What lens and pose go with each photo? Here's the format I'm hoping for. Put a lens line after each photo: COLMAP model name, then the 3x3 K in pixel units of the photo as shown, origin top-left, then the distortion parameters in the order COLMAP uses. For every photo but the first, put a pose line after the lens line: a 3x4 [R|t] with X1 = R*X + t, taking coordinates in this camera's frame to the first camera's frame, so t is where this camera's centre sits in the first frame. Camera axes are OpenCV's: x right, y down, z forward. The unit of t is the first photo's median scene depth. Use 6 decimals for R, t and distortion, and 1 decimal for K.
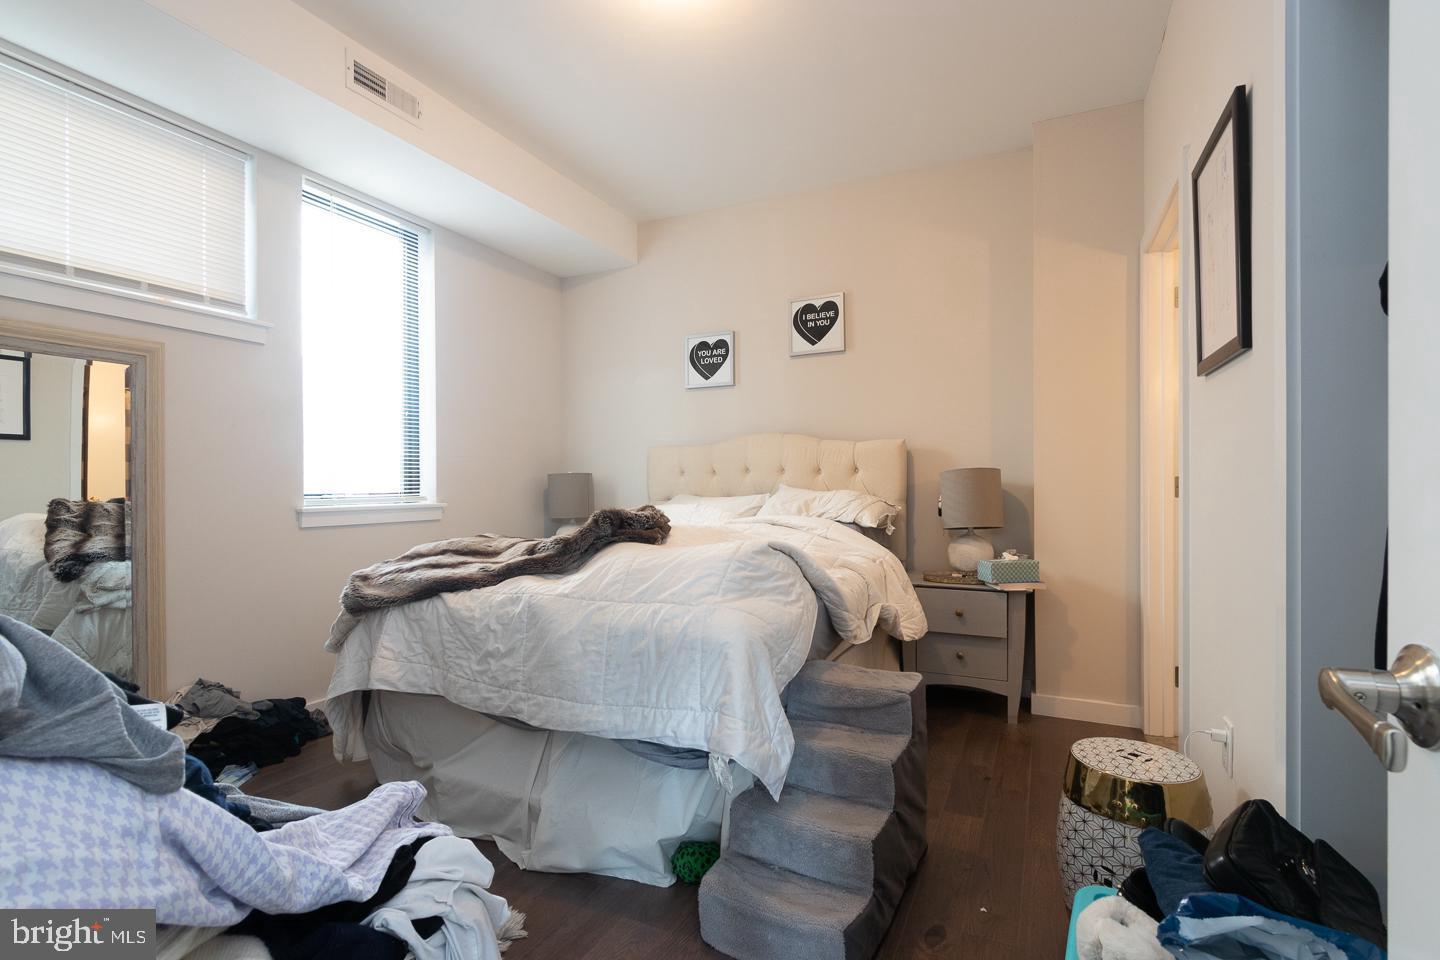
lens RADIAL K [[674.1, 0, 724.4], [0, 674.1, 474.9], [0, 0, 1]] dist [-0.000360, -0.001546]
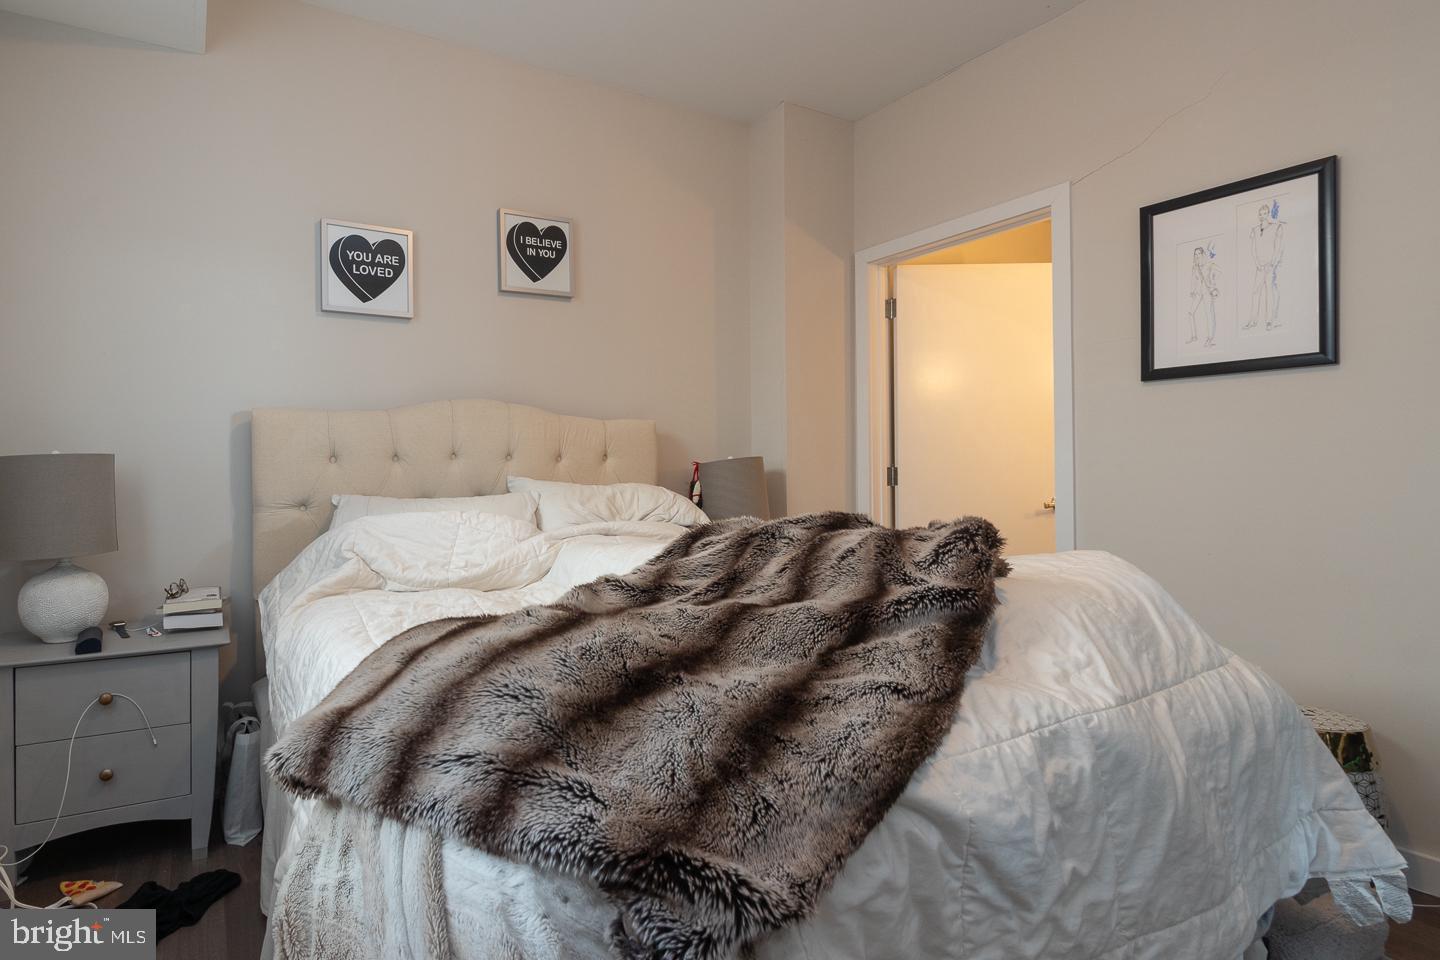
lens RADIAL K [[674.1, 0, 719.9], [0, 674.1, 486.8], [0, 0, 1]] dist [-0.000360, -0.001546]
pose [[0.636667, -0.012063, 0.771045, -0.296293], [0.012826, 0.999905, 0.005053, 0.023626], [-0.771032, 0.006672, 0.636761, 0.394332]]
